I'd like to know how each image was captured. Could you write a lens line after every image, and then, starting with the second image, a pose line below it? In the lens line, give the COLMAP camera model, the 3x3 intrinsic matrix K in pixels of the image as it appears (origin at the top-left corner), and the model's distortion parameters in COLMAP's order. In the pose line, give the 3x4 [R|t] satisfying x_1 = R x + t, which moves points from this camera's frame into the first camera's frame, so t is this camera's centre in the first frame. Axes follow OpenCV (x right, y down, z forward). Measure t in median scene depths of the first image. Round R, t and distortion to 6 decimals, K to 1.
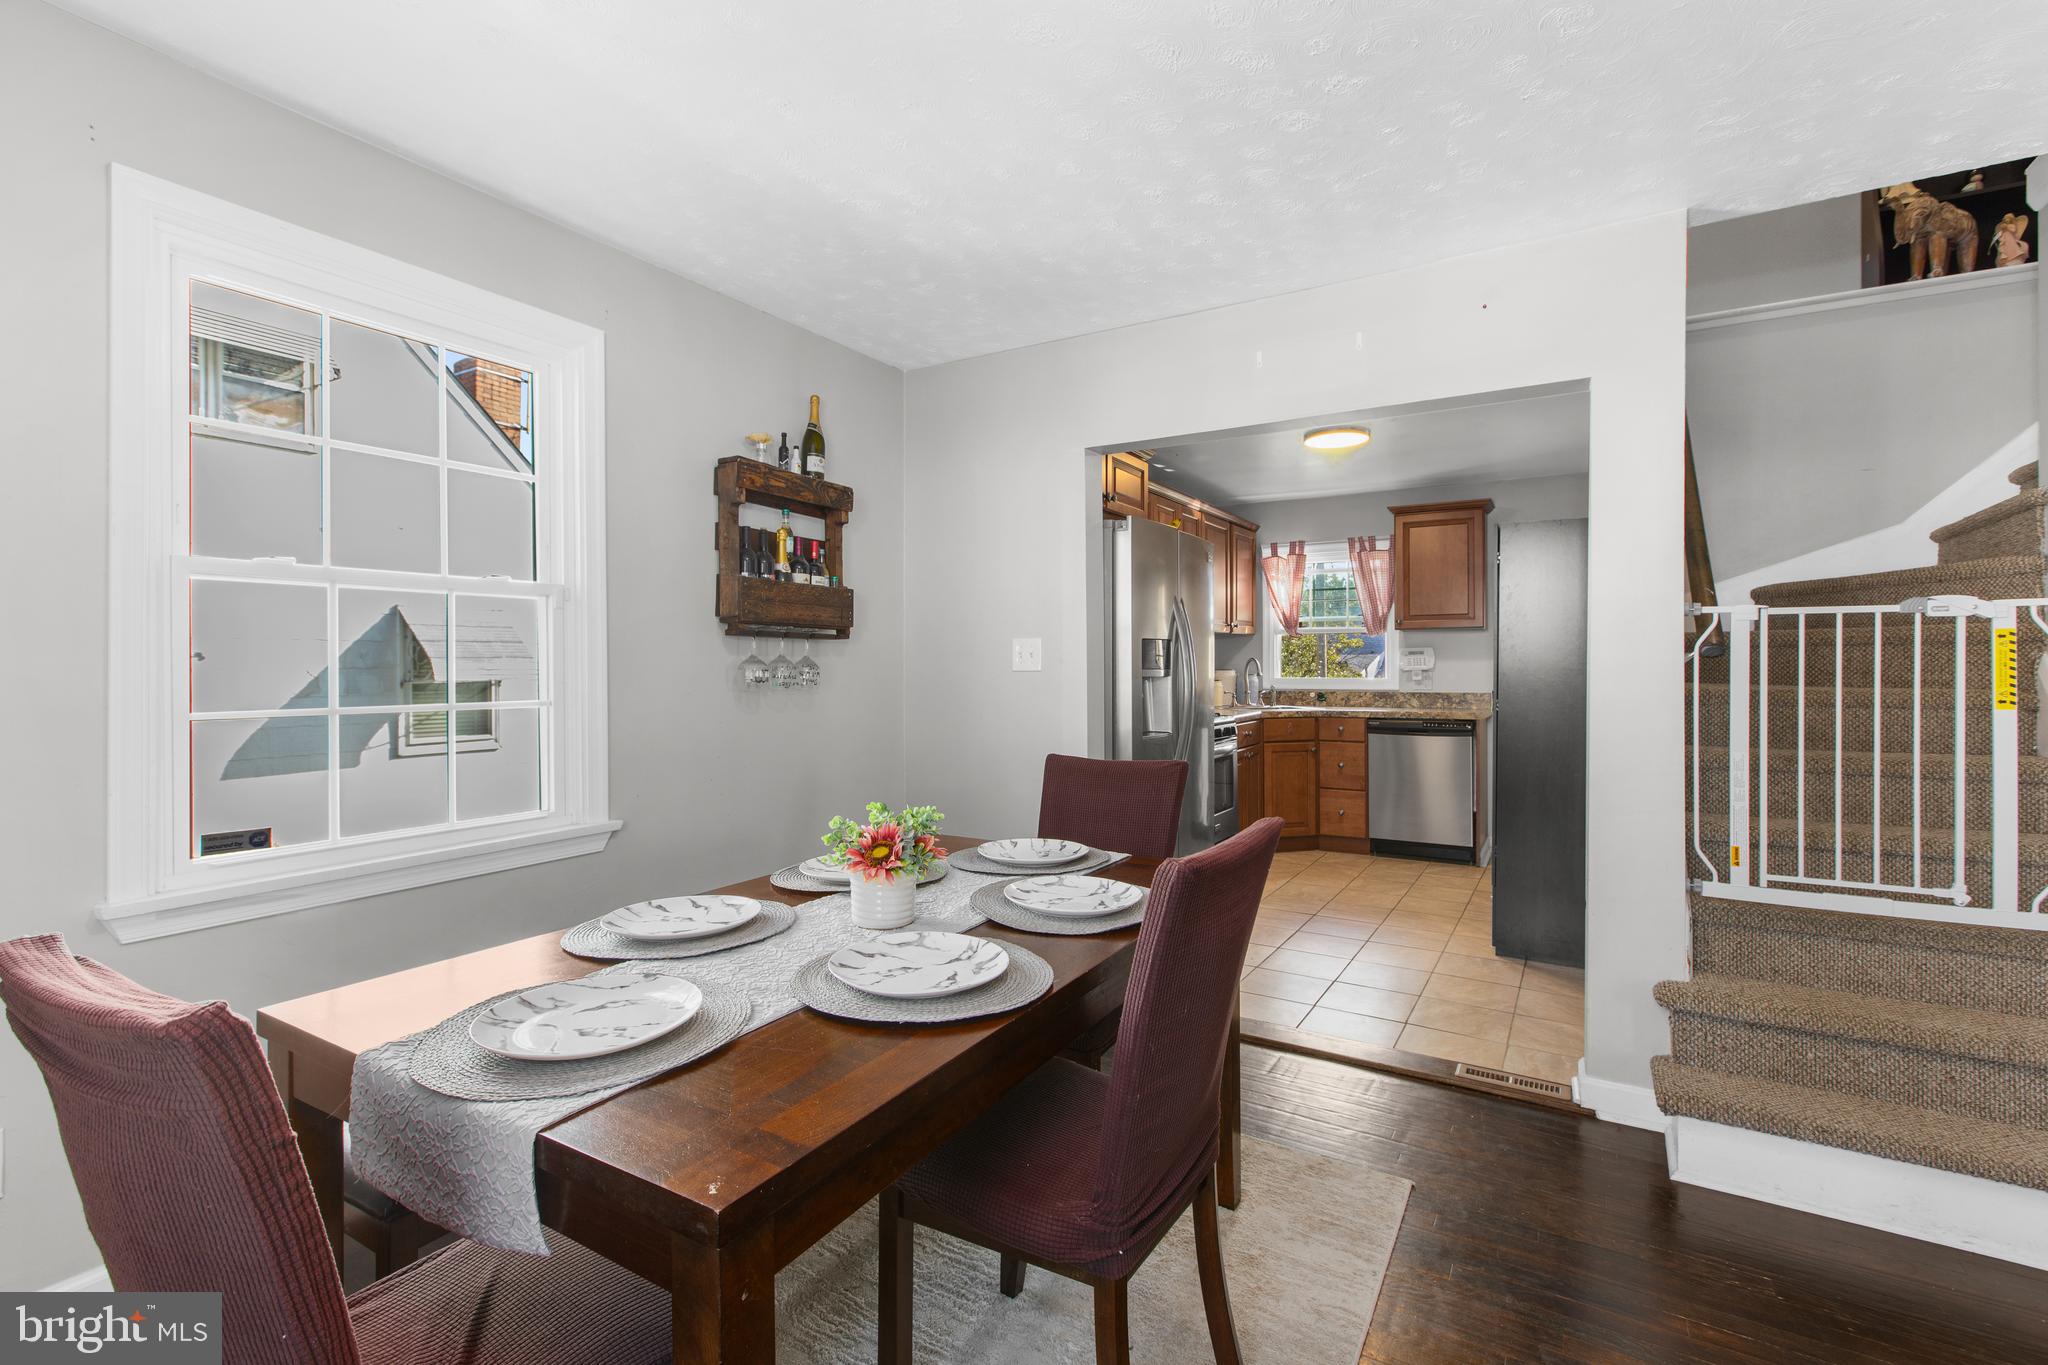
lens RADIAL K [[915.4, 0, 1021.7], [0, 915.4, 669.7], [0, 0, 1]] dist [0.001657, 0.000269]
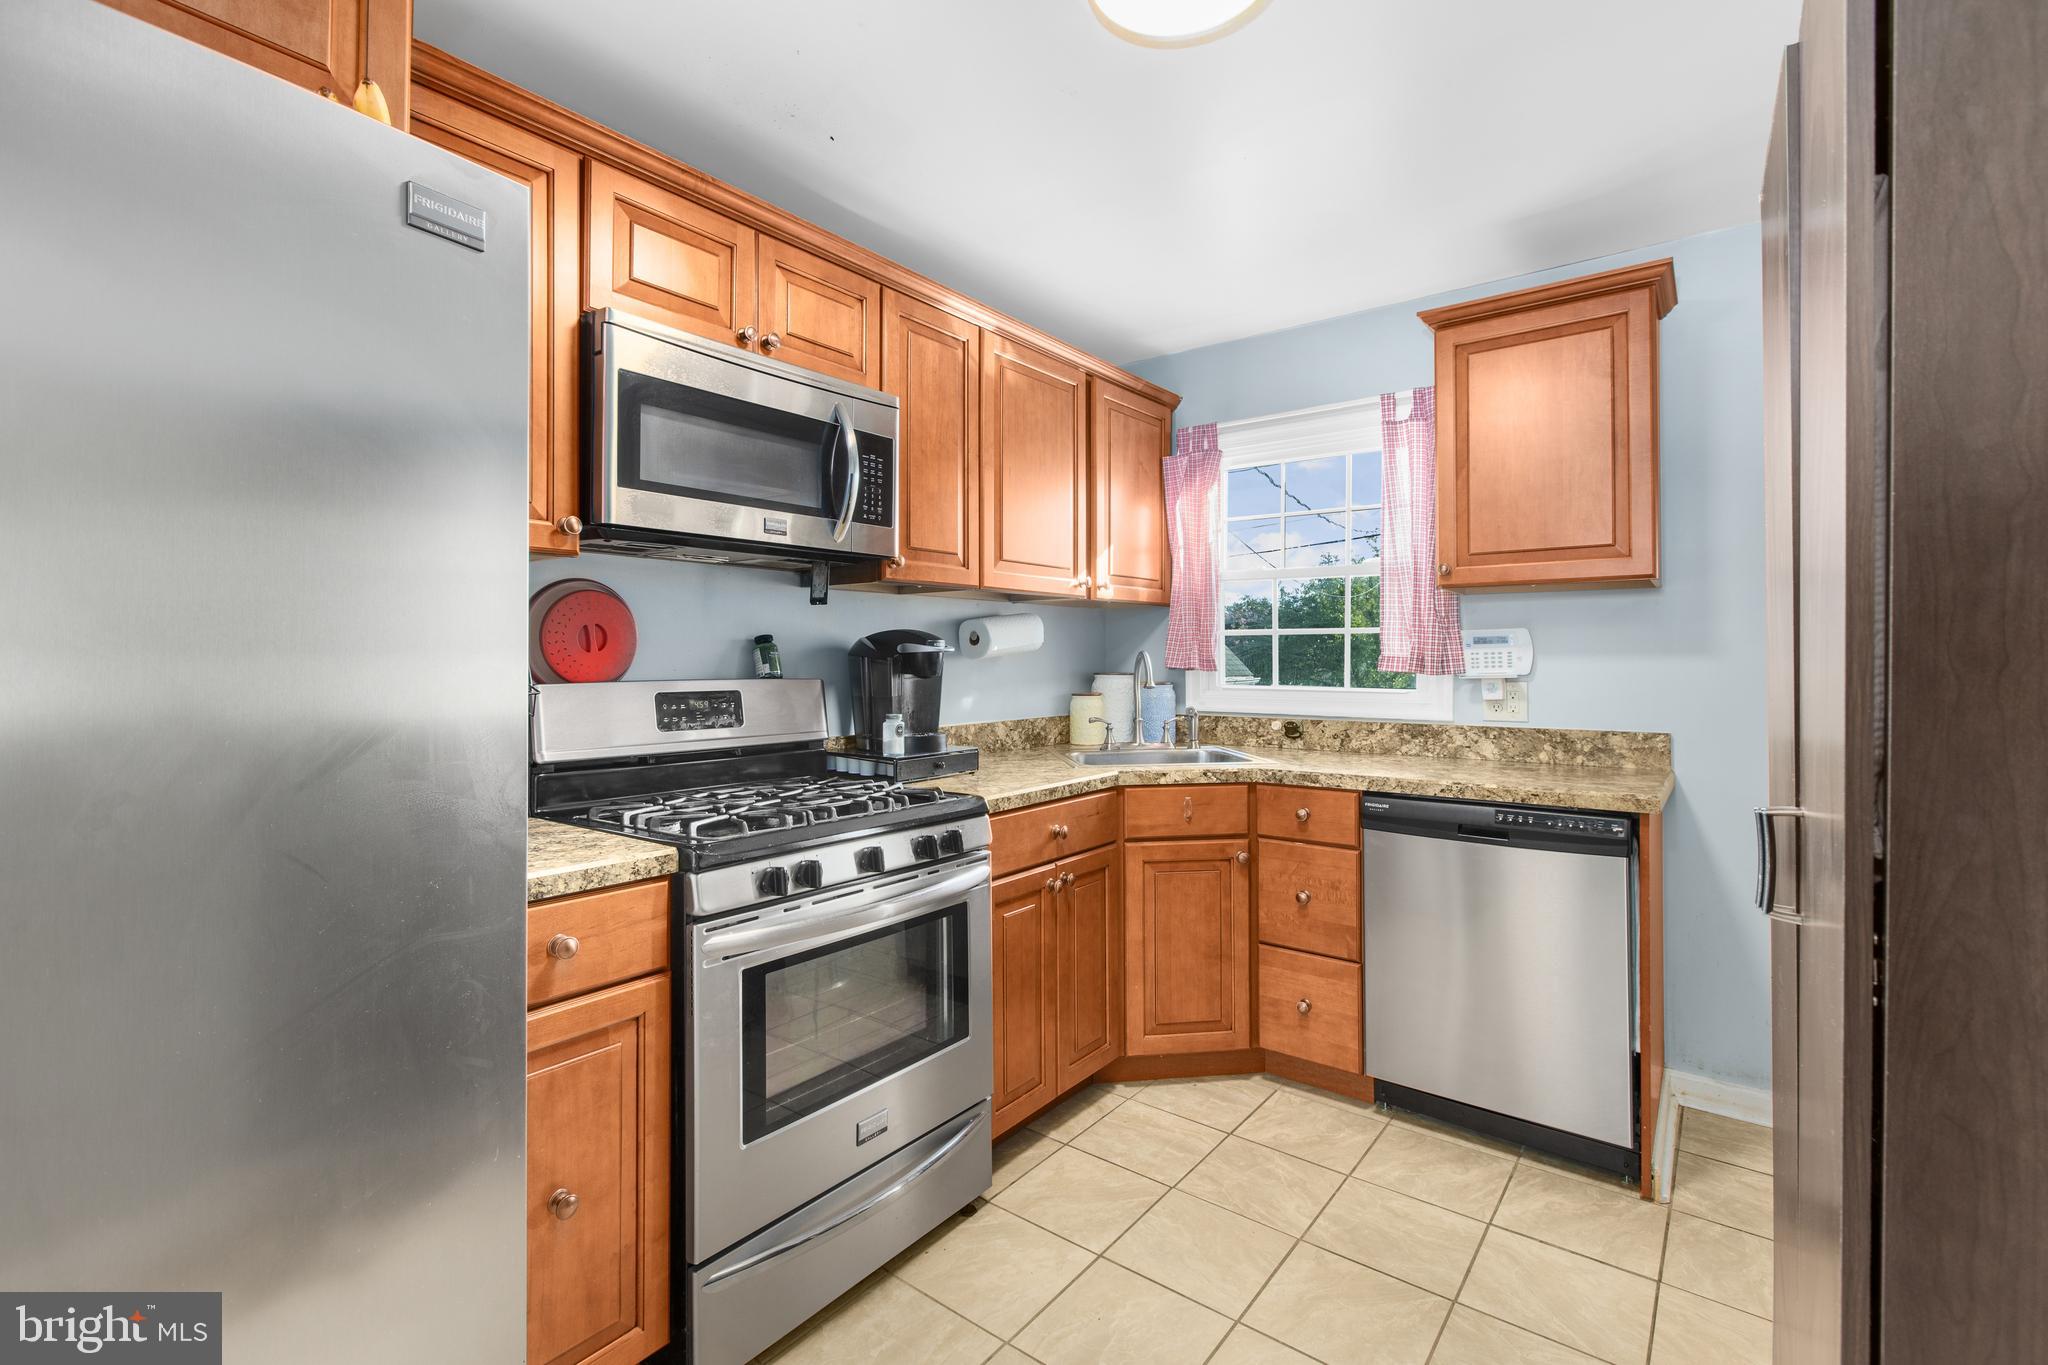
lens RADIAL K [[912.9, 0, 1021.4], [0, 912.9, 655.0], [0, 0, 1]] dist [0.001839, 0.001205]
pose [[0.993738, 0.000573, -0.111737, 0.261008], [-0.001541, 0.999962, -0.008578, -0.006919], [0.111728, 0.008697, 0.993701, 0.546606]]
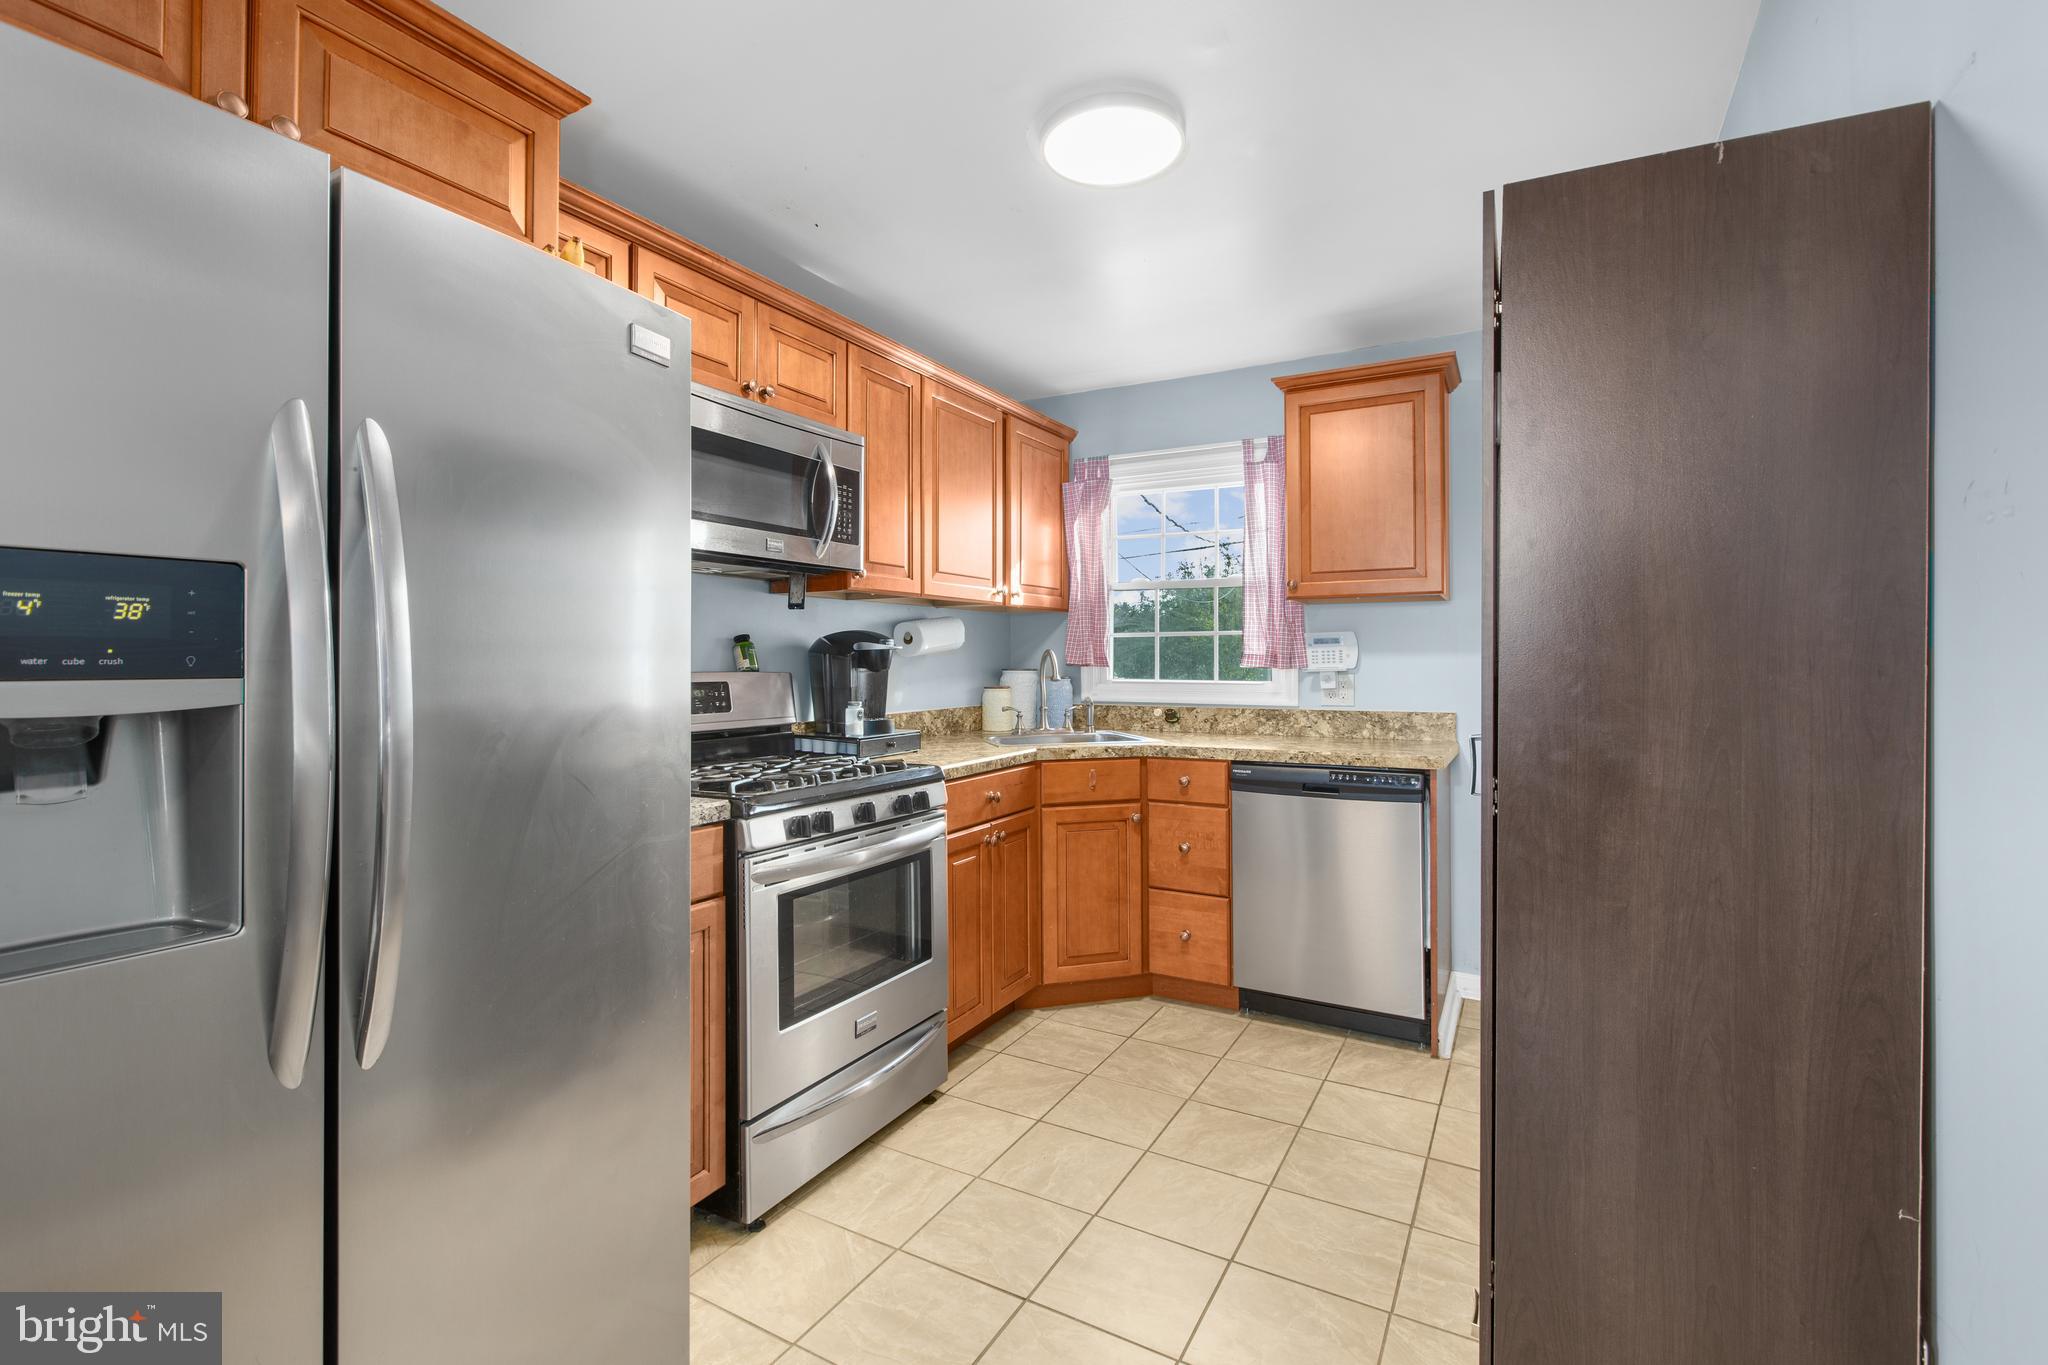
lens RADIAL K [[912.9, 0, 1021.4], [0, 912.9, 655.0], [0, 0, 1]] dist [0.001839, 0.001205]
pose [[0.999267, 0.001482, 0.038256, 0.229168], [-0.001099, 0.999949, -0.010027, -0.003868], [-0.038269, 0.009977, 0.999218, 0.459568]]
